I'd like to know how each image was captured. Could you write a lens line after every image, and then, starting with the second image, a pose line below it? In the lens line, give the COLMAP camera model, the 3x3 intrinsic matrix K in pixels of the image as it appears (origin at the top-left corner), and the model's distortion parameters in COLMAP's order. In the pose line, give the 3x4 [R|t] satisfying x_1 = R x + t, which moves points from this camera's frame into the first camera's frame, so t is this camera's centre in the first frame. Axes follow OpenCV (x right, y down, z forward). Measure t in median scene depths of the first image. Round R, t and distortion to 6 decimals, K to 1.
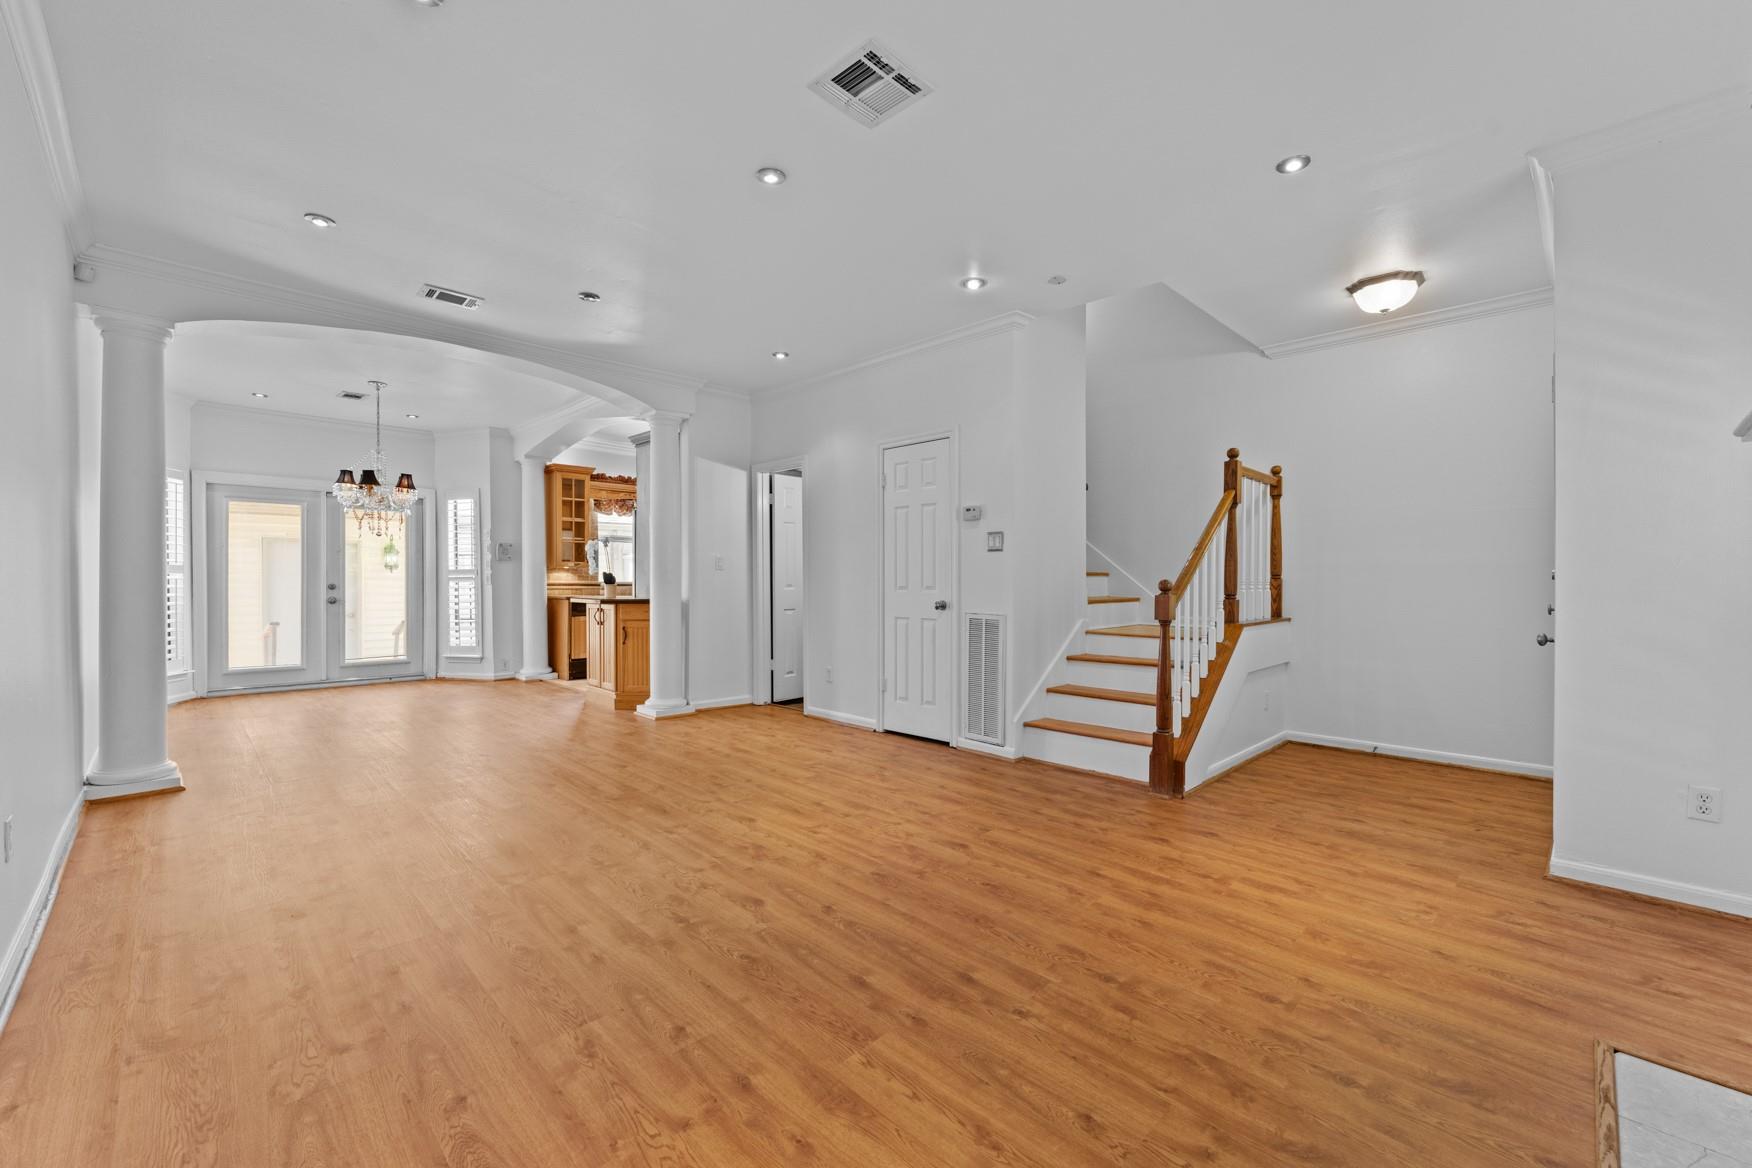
lens RADIAL K [[712.3, 0, 871.9], [0, 712.3, 582.4], [0, 0, 1]] dist [-0.001500, -0.000013]
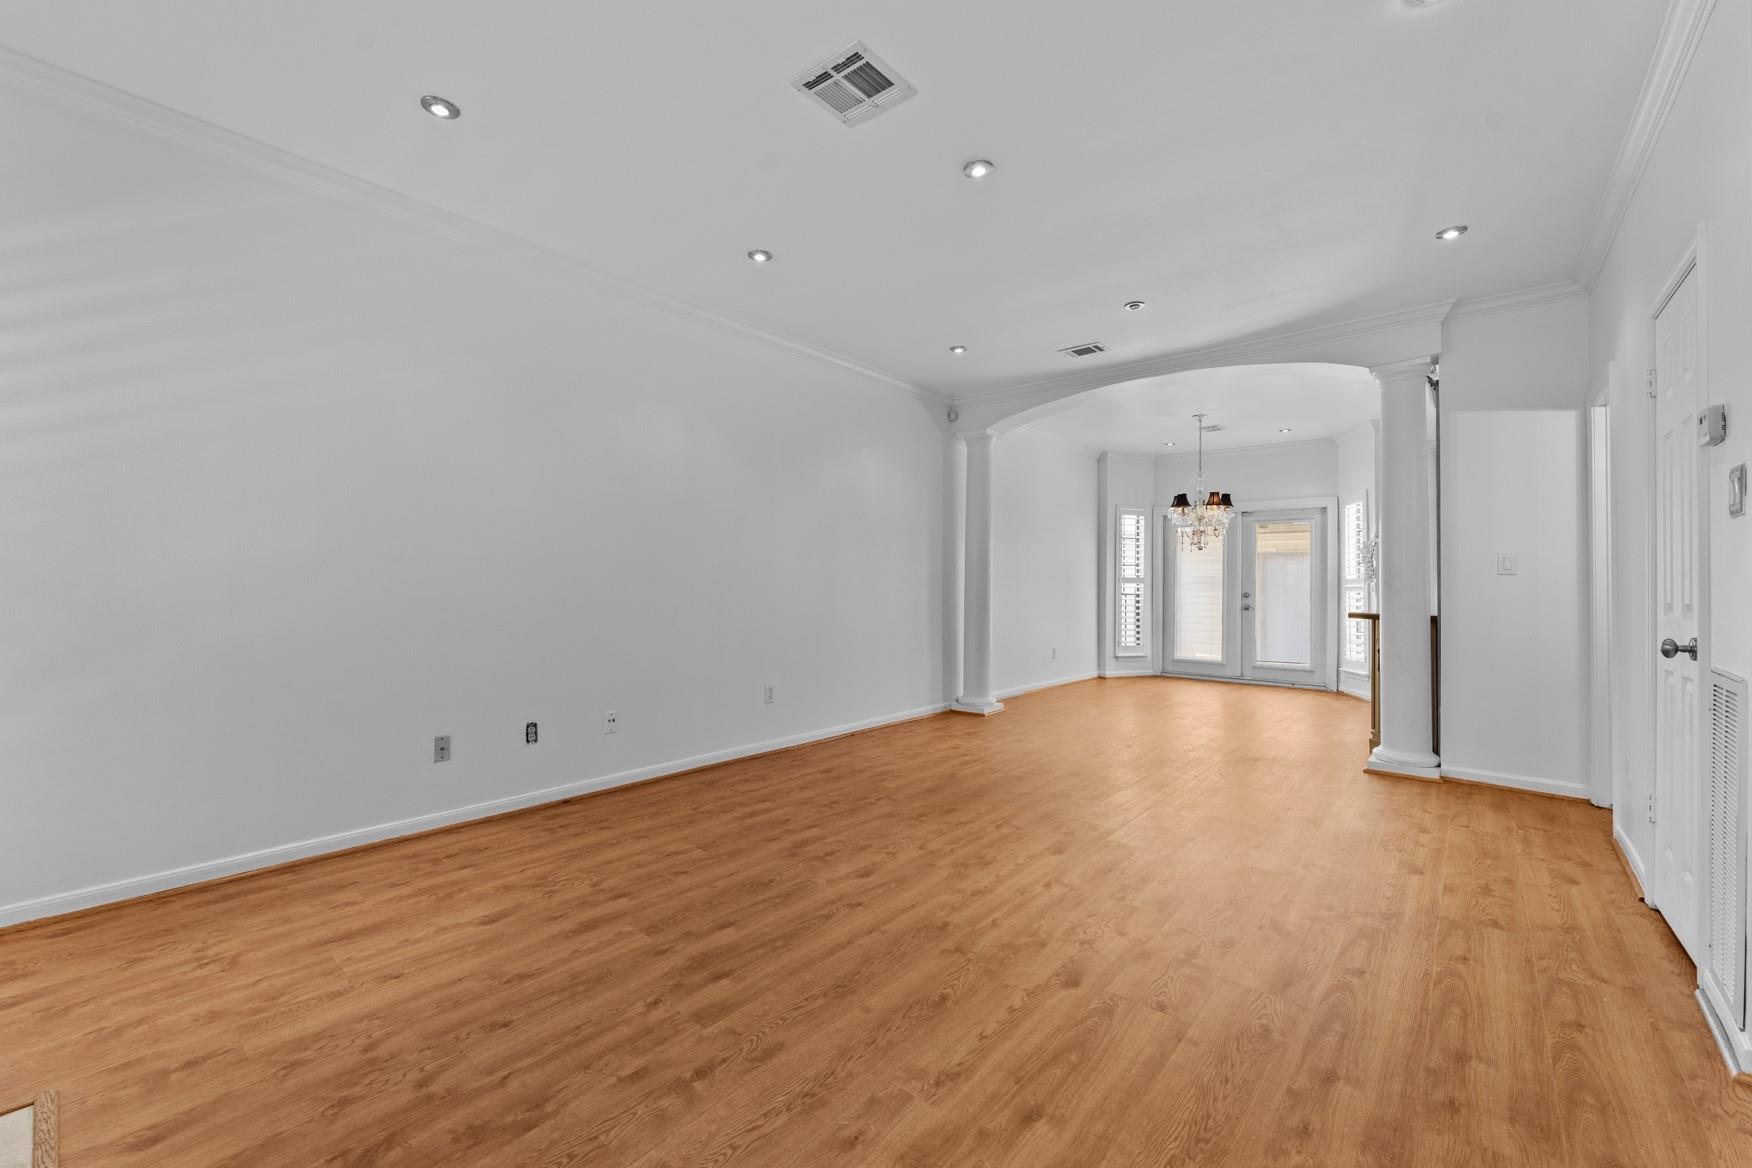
lens RADIAL K [[712.3, 0, 871.4], [0, 712.3, 583.2], [0, 0, 1]] dist [-0.001500, -0.000013]
pose [[0.085302, -0.004283, -0.996346, 0.978852], [-0.012077, 0.999913, -0.005333, 0.000932], [0.996282, 0.012487, 0.085243, 0.943918]]
